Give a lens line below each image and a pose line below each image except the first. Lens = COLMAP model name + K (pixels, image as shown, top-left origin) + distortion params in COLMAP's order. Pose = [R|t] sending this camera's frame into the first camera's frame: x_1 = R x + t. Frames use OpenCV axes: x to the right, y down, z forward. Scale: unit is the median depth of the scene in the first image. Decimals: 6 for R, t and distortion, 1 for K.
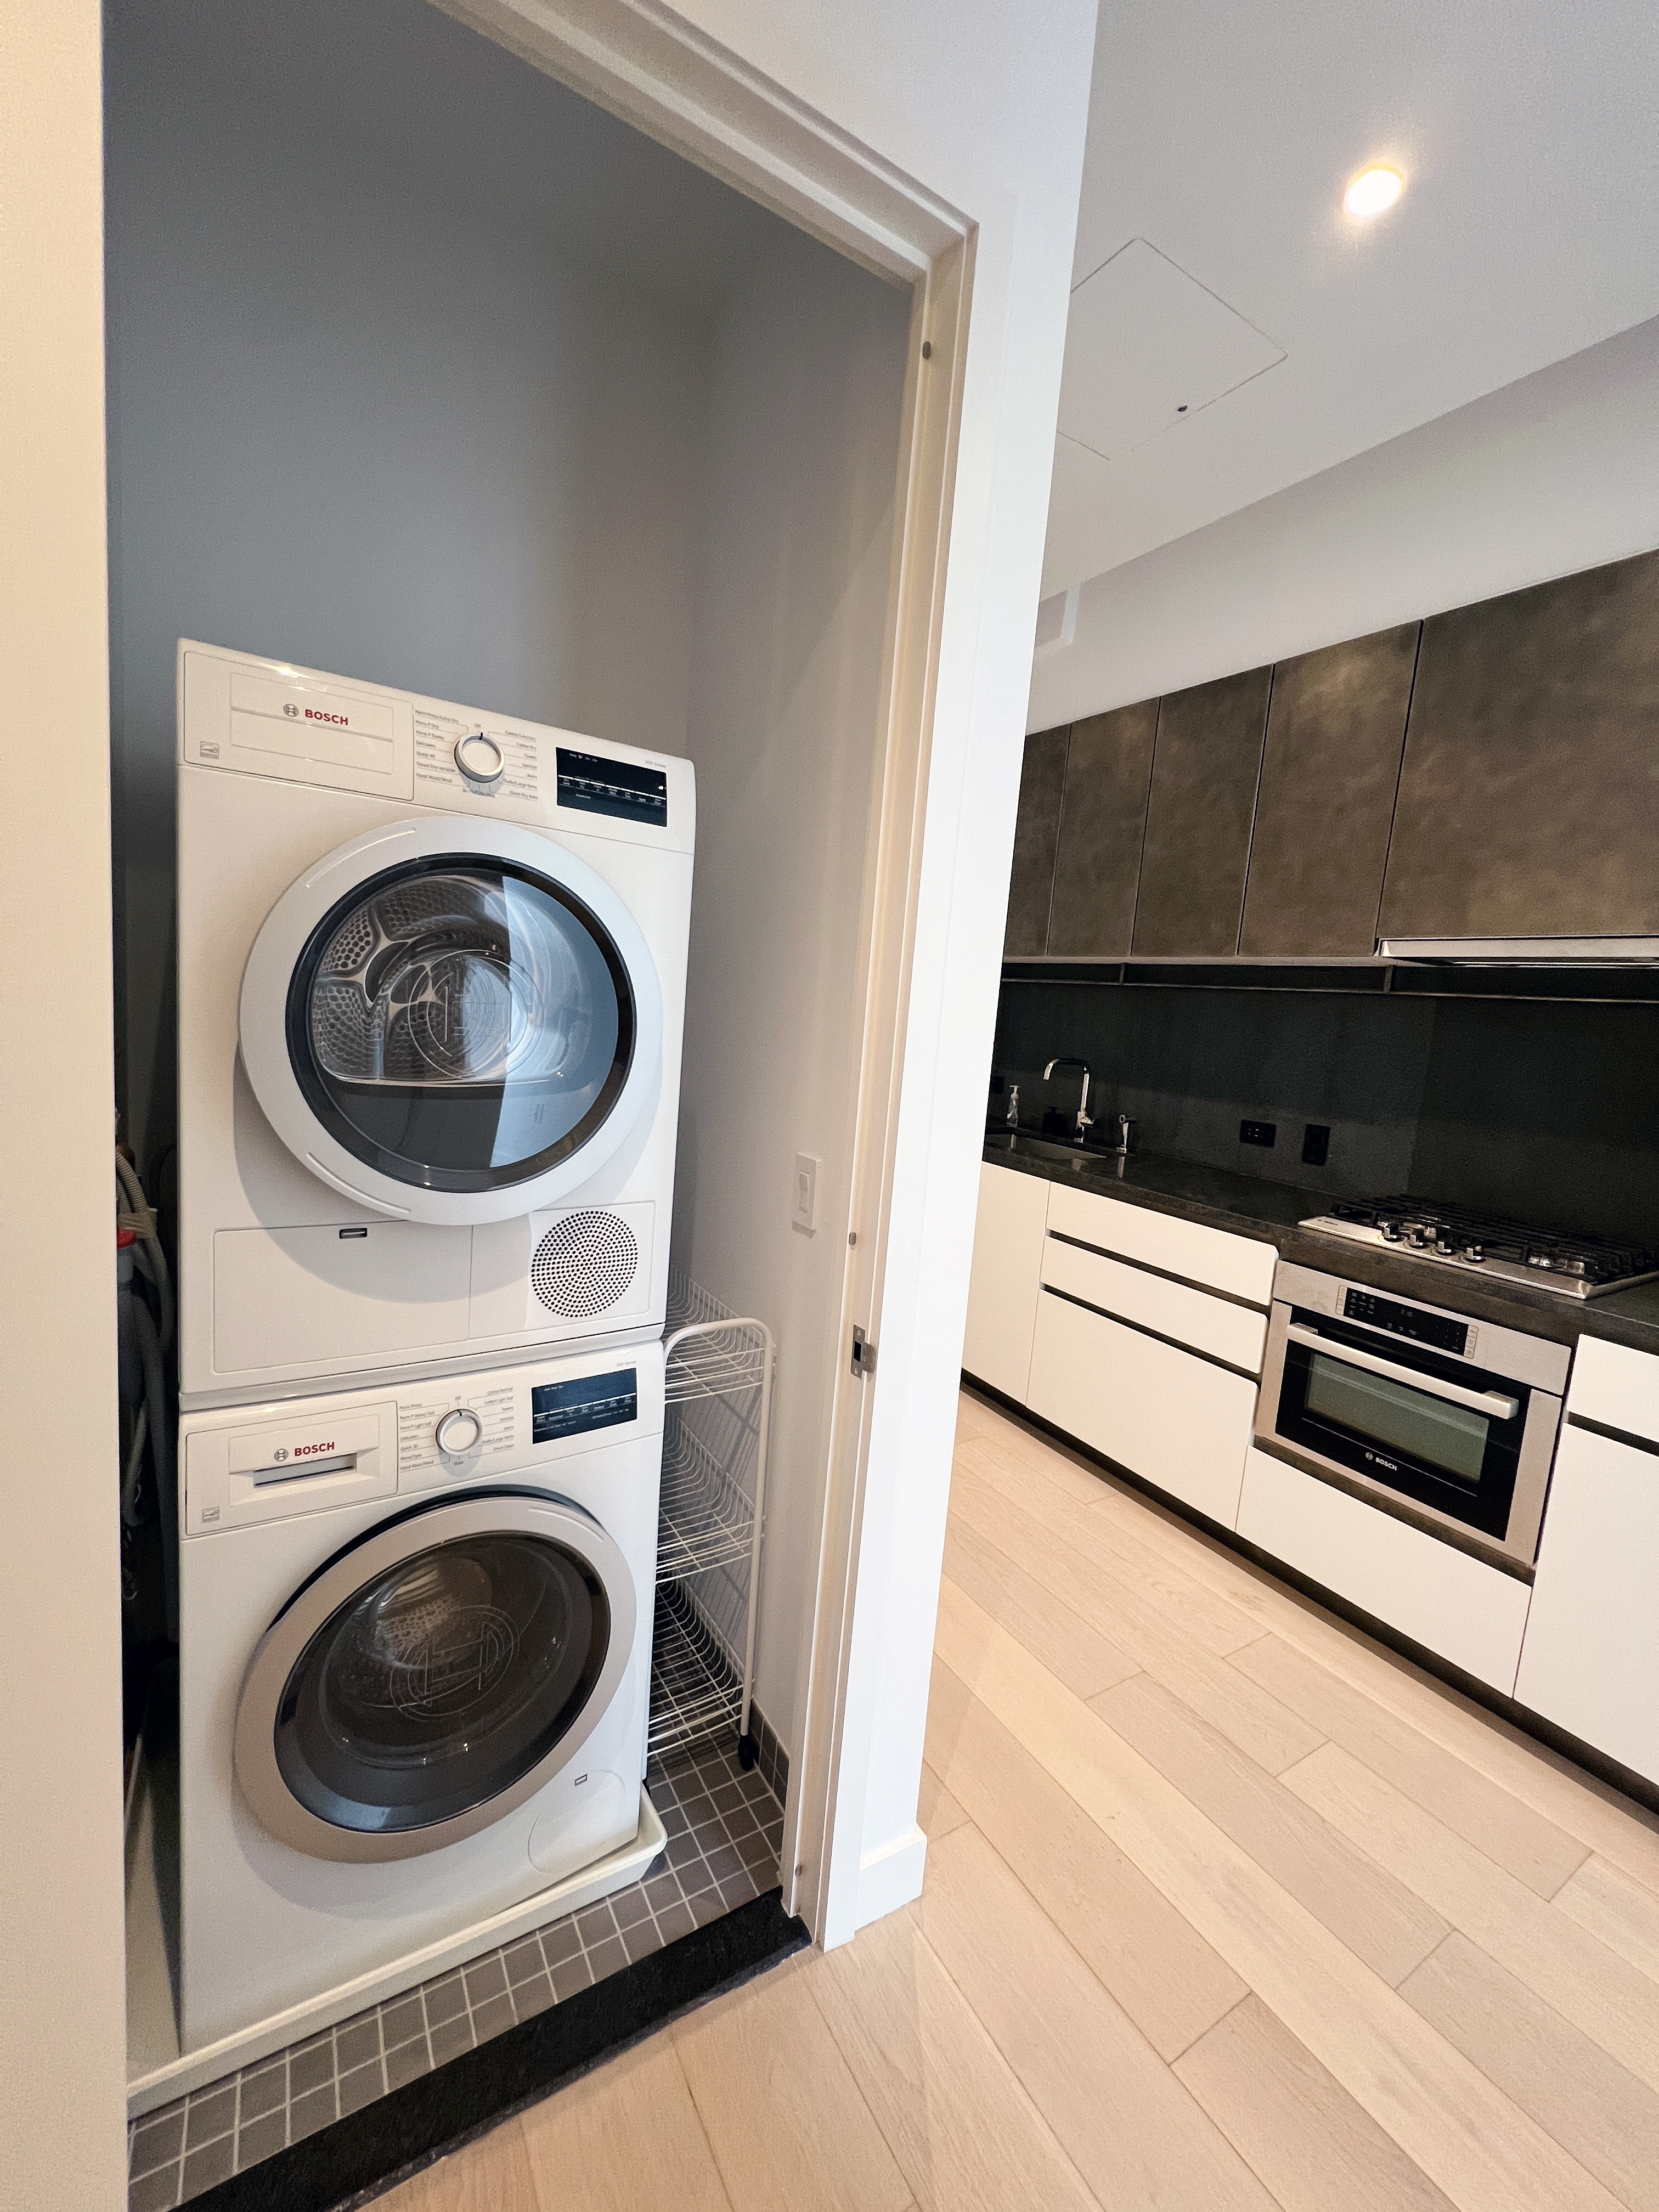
lens RADIAL K [[885.2, 0, 836.0], [0, 885.2, 1101.0], [0, 0, 1]] dist [-0.008030, 0.004508]
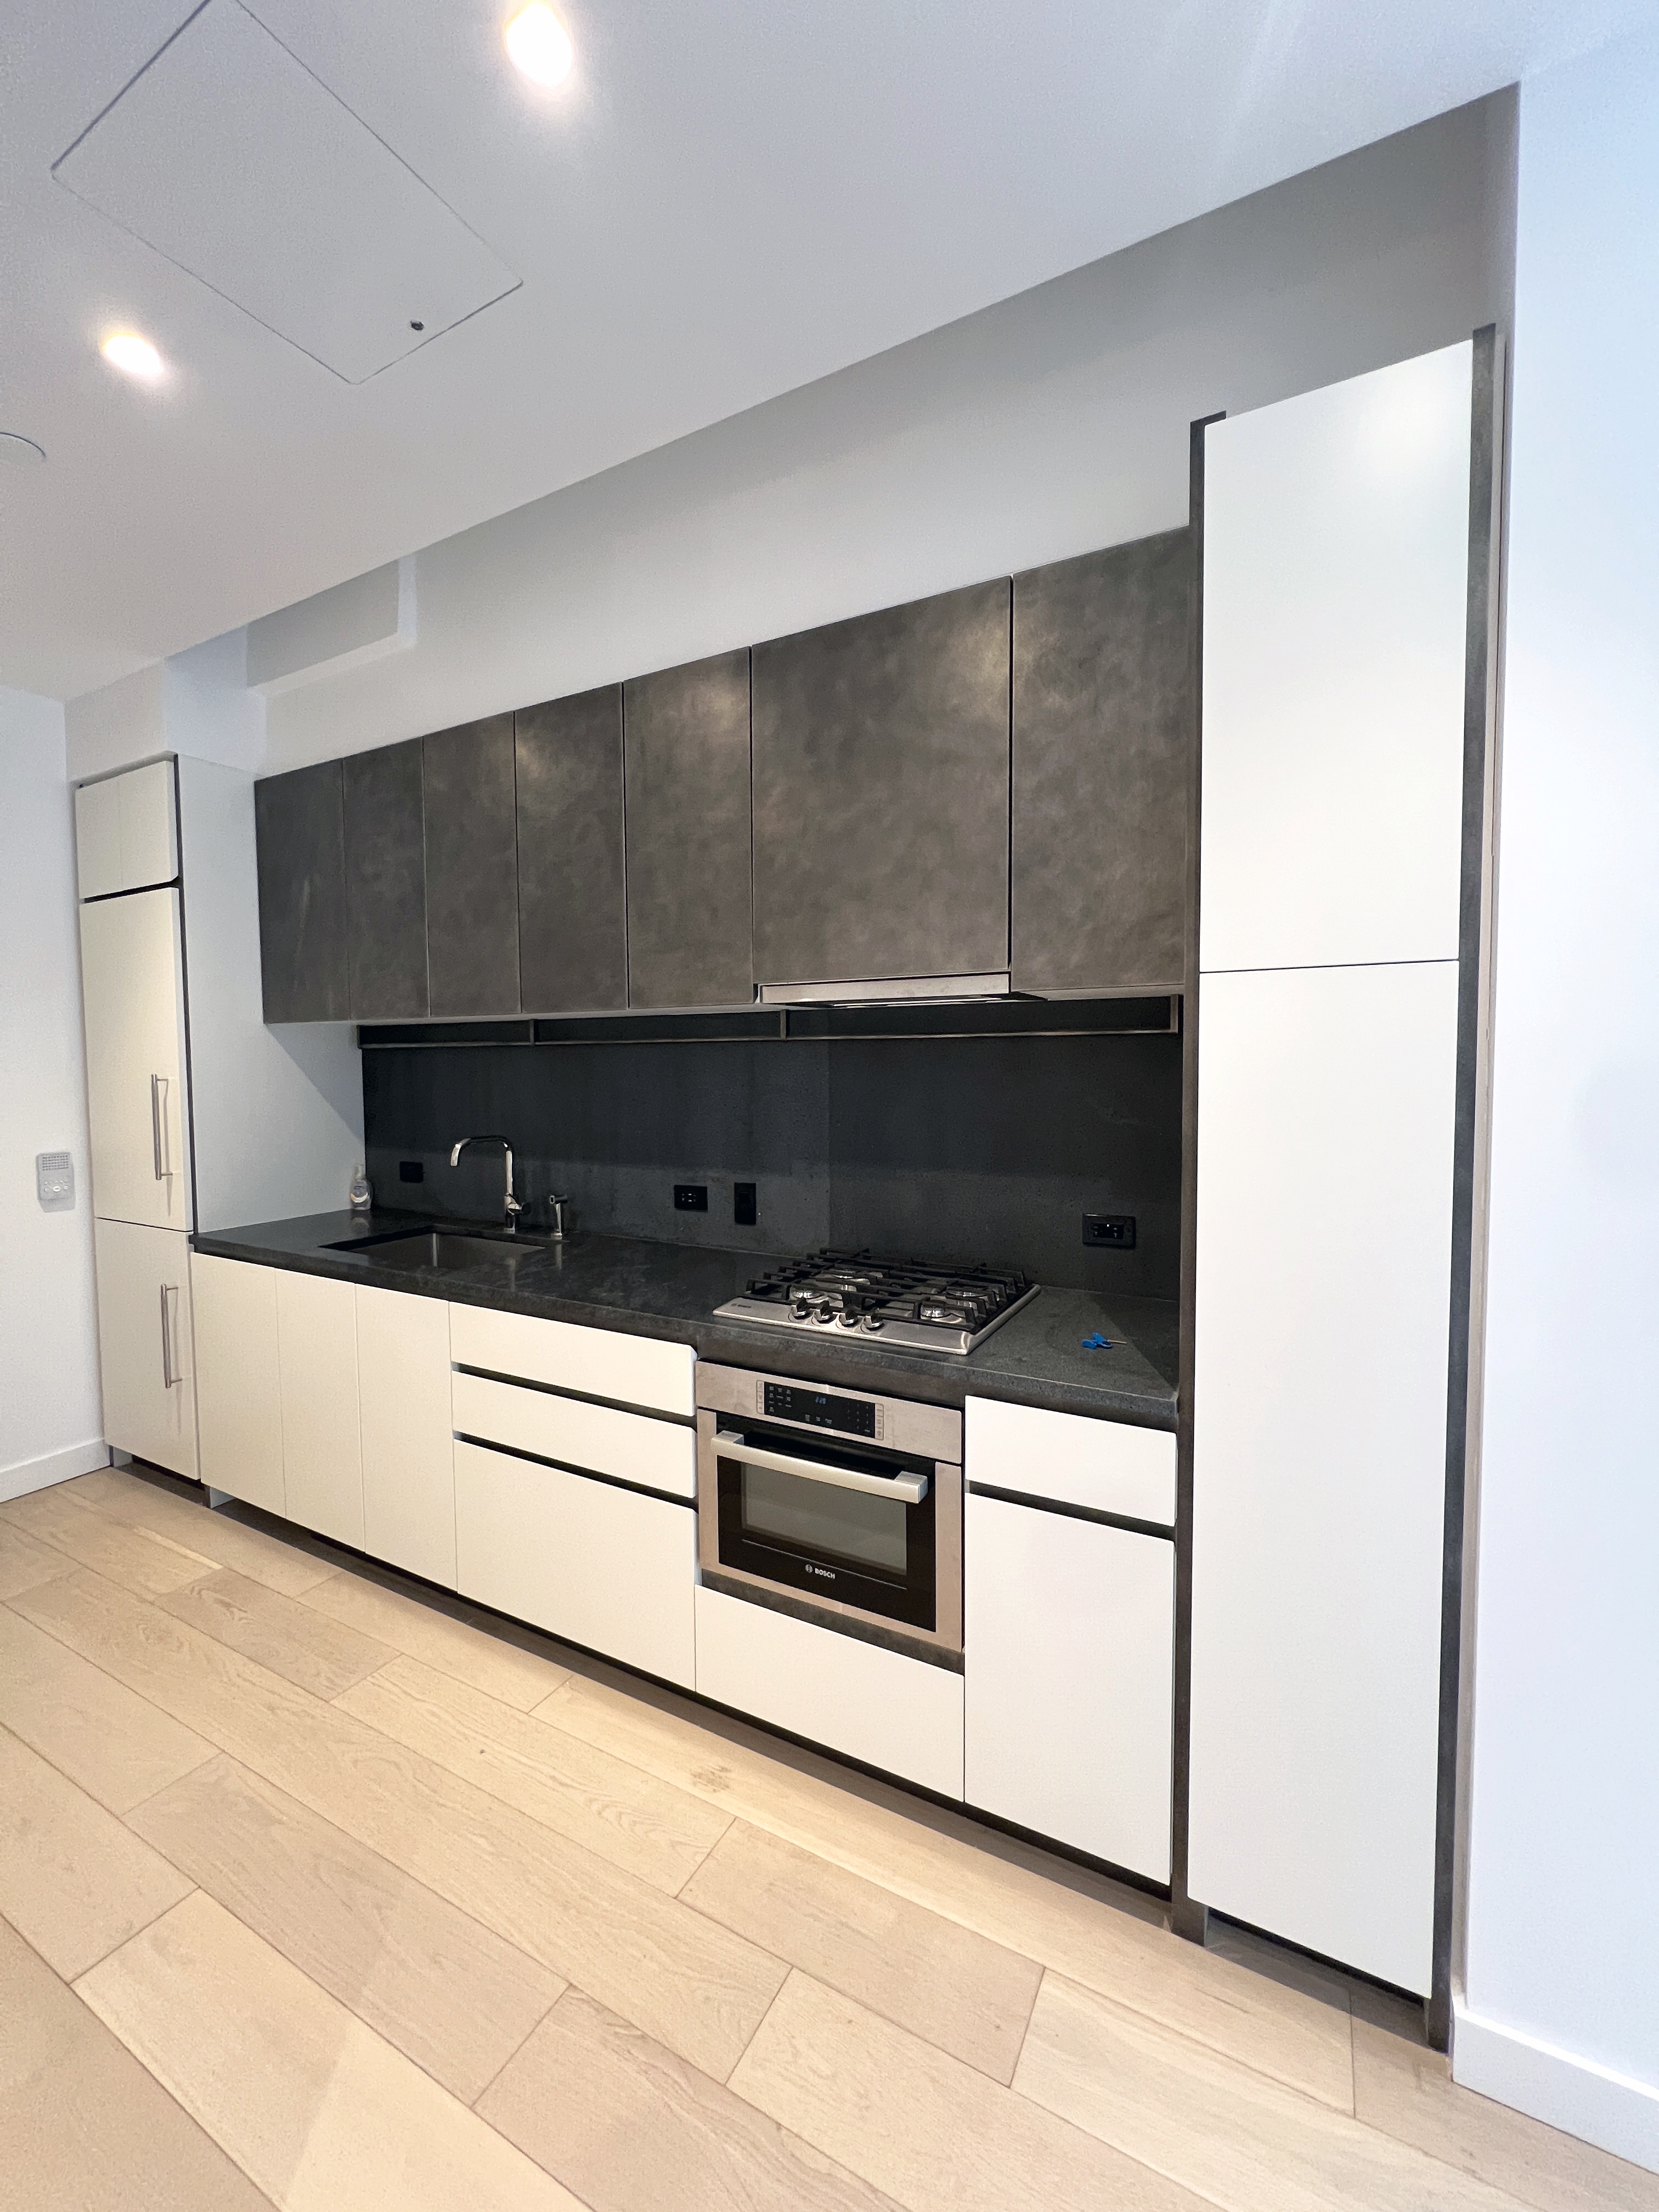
lens RADIAL K [[885.2, 0, 836.0], [0, 885.2, 1101.0], [0, 0, 1]] dist [-0.008030, 0.004508]
pose [[0.862484, -0.107486, 0.494538, 0.217280], [0.130939, 0.991306, -0.012903, -0.040632], [-0.488852, 0.075883, 0.869060, 0.166370]]
